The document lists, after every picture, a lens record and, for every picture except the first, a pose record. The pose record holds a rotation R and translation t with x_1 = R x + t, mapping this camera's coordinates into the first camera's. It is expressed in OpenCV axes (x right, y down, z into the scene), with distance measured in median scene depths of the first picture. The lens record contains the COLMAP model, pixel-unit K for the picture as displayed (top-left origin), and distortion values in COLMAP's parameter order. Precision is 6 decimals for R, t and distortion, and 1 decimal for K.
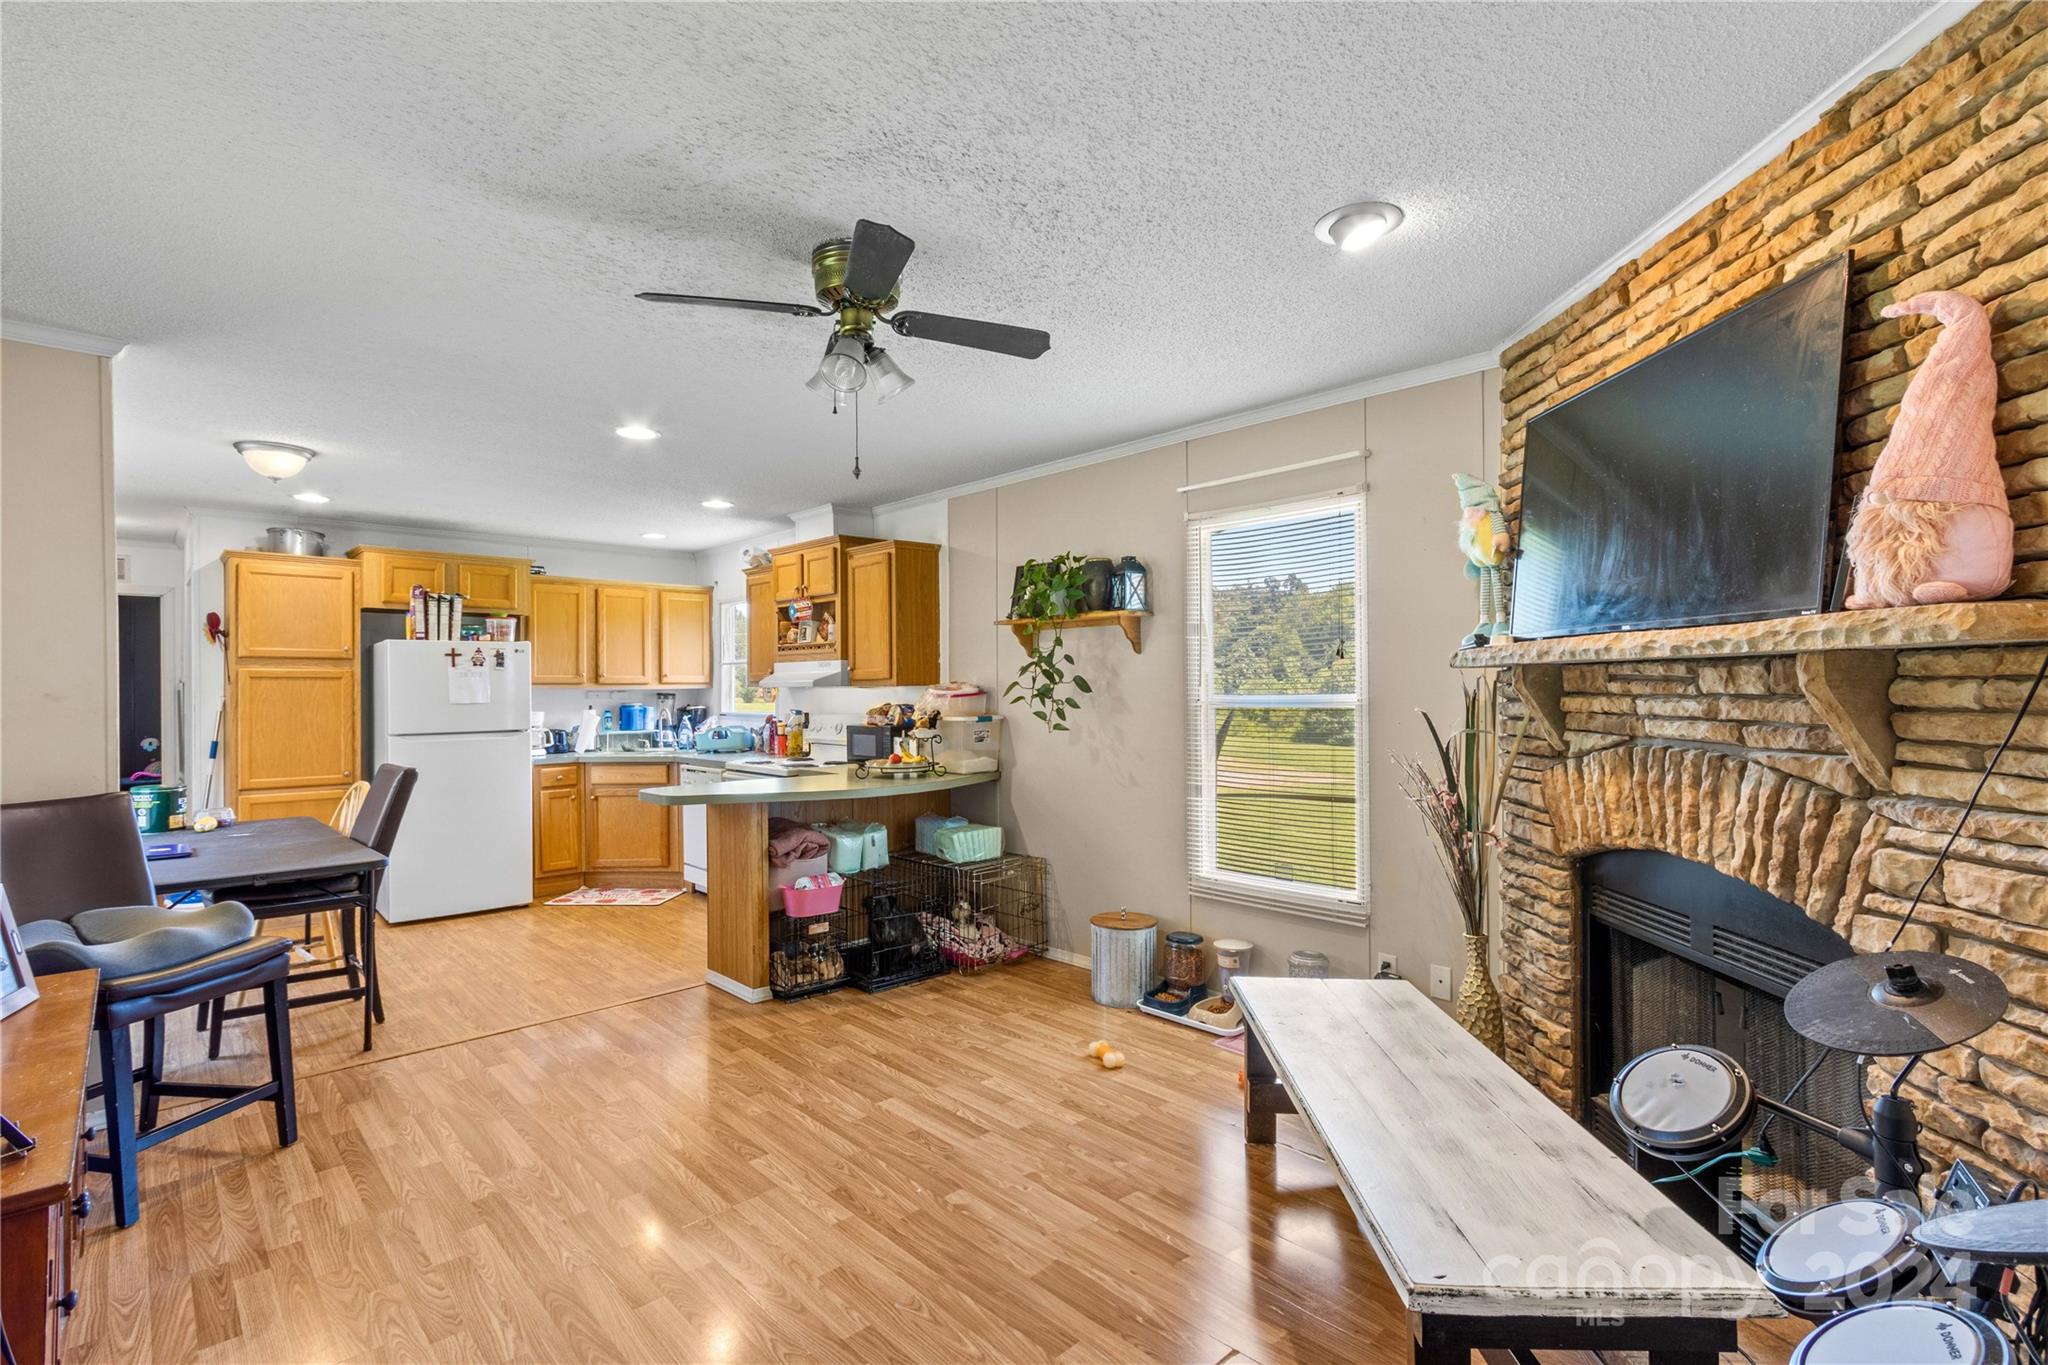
lens RADIAL K [[935.7, 0, 1019.3], [0, 935.7, 677.6], [0, 0, 1]] dist [-0.000388, -0.002000]
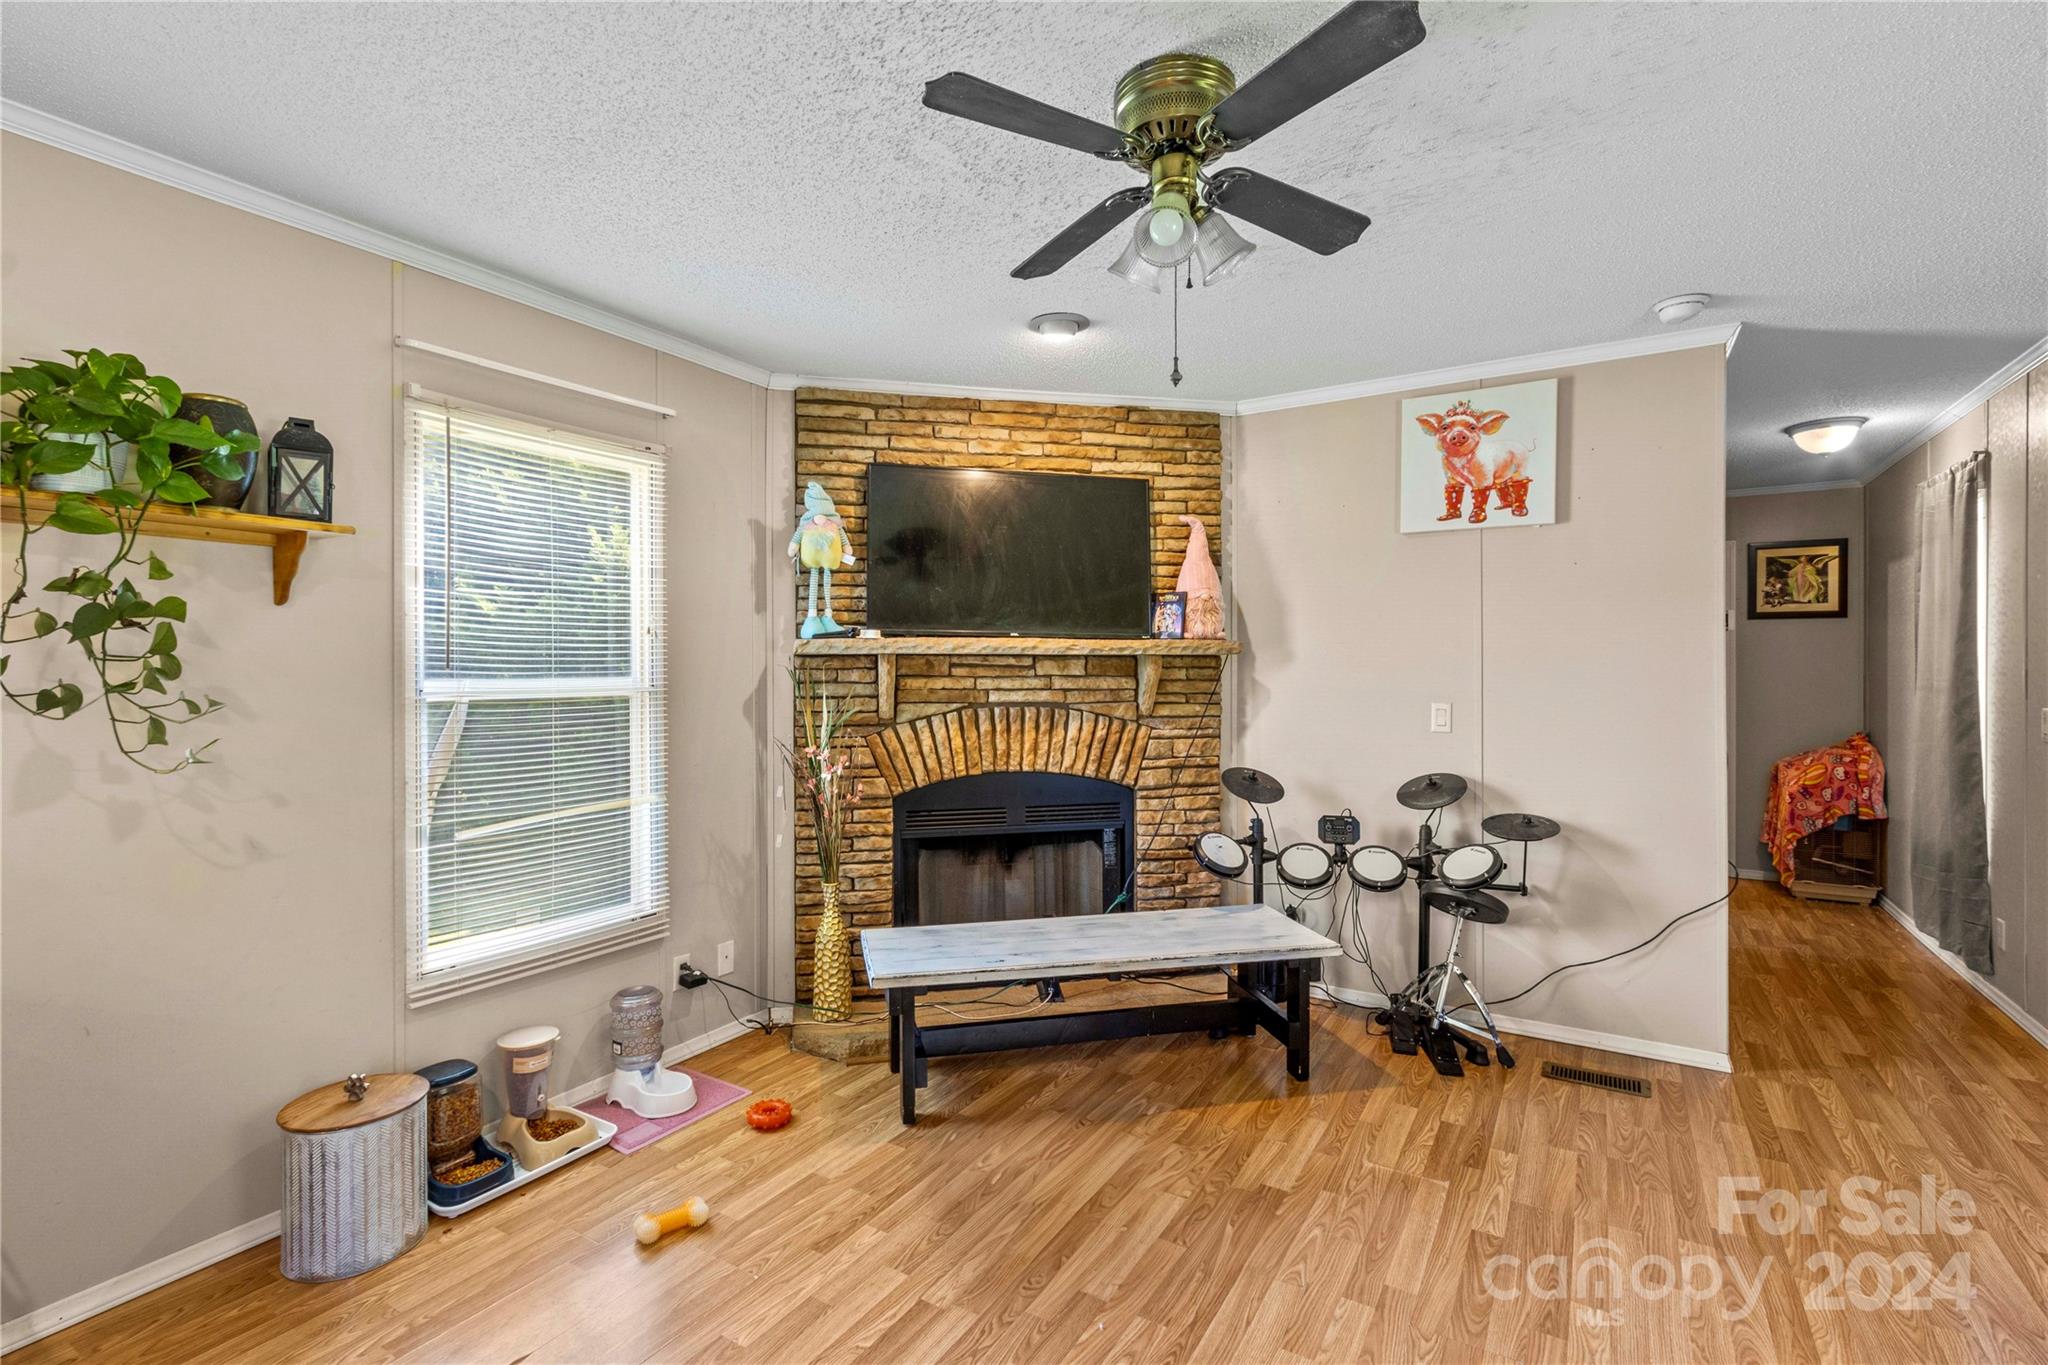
lens RADIAL K [[935.7, 0, 1012.3], [0, 935.7, 671.6], [0, 0, 1]] dist [-0.000388, -0.002000]
pose [[-0.245247, 0.007065, 0.969435, -0.363707], [-0.007013, 0.999934, -0.009061, 0.010070], [-0.969435, -0.009021, -0.245181, 0.552616]]
